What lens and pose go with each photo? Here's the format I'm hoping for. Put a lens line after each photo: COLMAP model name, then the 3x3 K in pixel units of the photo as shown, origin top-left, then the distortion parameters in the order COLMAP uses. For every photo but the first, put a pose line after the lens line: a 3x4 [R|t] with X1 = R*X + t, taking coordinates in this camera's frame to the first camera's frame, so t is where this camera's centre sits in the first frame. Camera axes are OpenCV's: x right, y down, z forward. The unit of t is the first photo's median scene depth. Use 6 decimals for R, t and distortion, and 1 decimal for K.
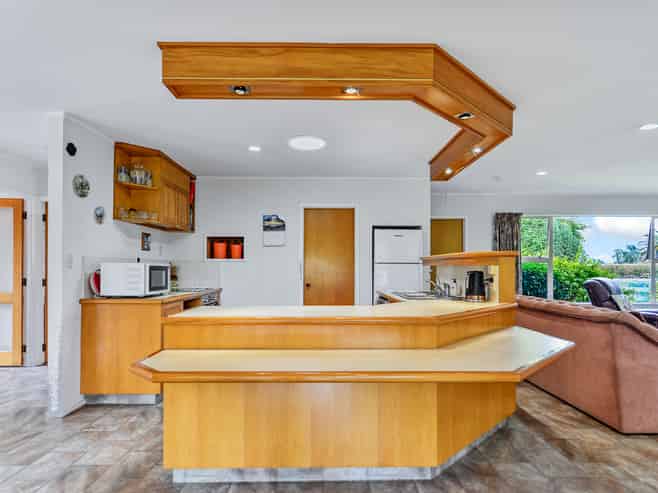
lens RADIAL K [[386.0, 0, 329.0], [0, 386.0, 246.5], [0, 0, 1]] dist [-0.023299, 0.000643]
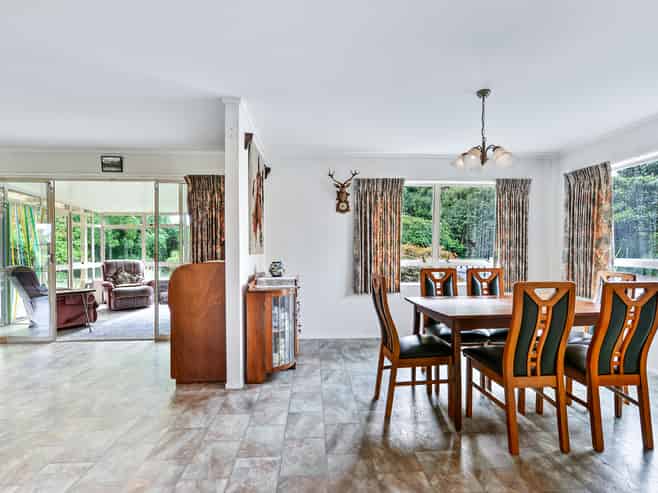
lens RADIAL K [[309.1, 0, 329.0], [0, 309.1, 246.5], [0, 0, 1]] dist [-0.000079, 0.000029]
pose [[-0.997858, 0.005637, -0.065181, -0.190268], [0.008961, 0.998668, -0.050815, 0.020597], [0.064808, -0.051290, -0.996579, 0.446309]]
